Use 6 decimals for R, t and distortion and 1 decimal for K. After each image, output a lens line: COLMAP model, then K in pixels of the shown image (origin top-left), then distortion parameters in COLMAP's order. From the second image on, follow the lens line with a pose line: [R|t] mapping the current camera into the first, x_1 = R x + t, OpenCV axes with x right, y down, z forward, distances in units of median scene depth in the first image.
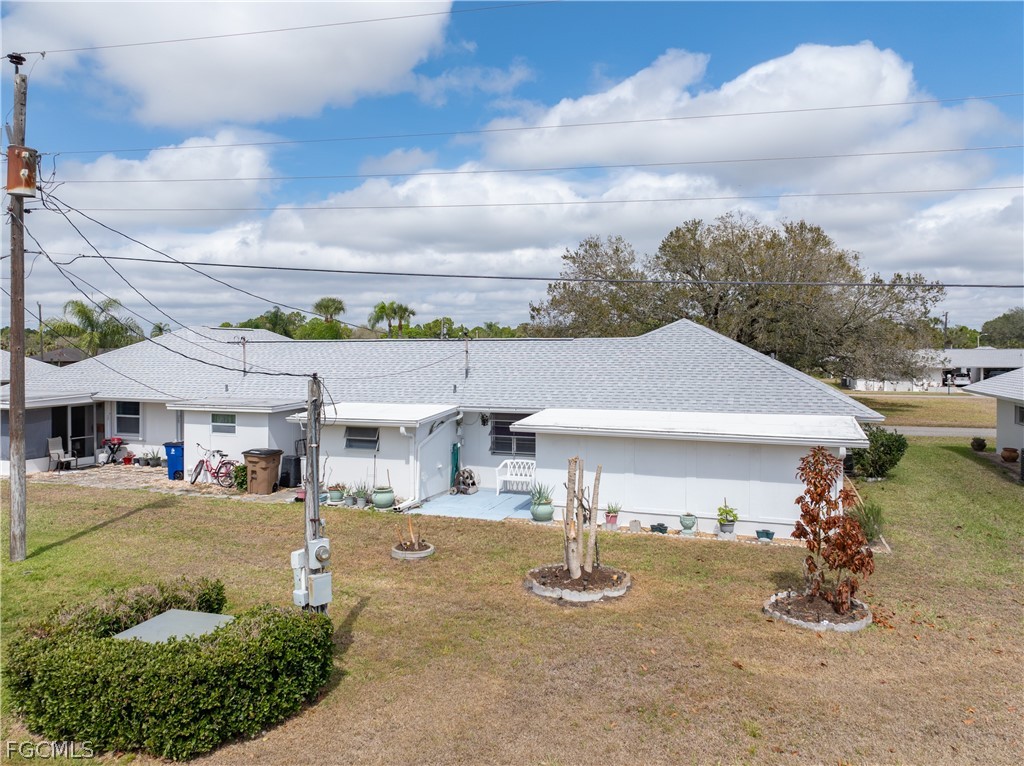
lens RADIAL K [[722.8, 0, 512.0], [0, 722.8, 383.0], [0, 0, 1]] dist [-0.041077, 0.002893]
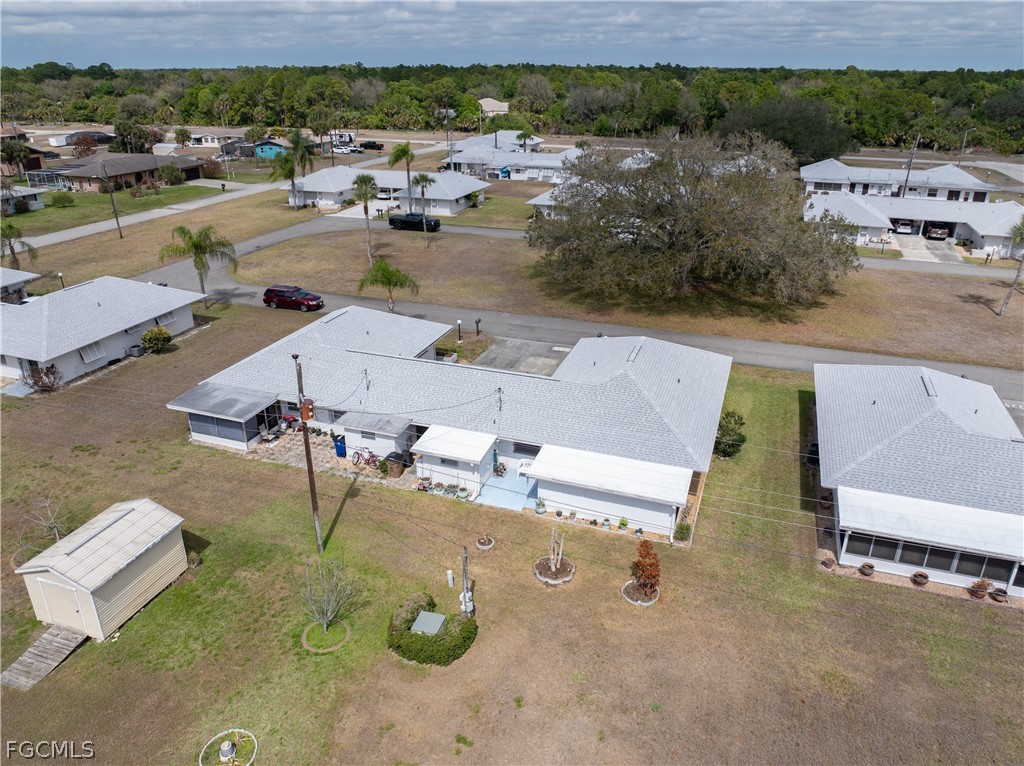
lens RADIAL K [[722.8, 0, 512.0], [0, 722.8, 383.0], [0, 0, 1]] dist [-0.041077, 0.002893]
pose [[0.999952, 0.007785, 0.006017, -0.061559], [-0.009520, 0.919982, 0.391846, -1.048670], [-0.002485, -0.391884, 0.920011, -0.857104]]
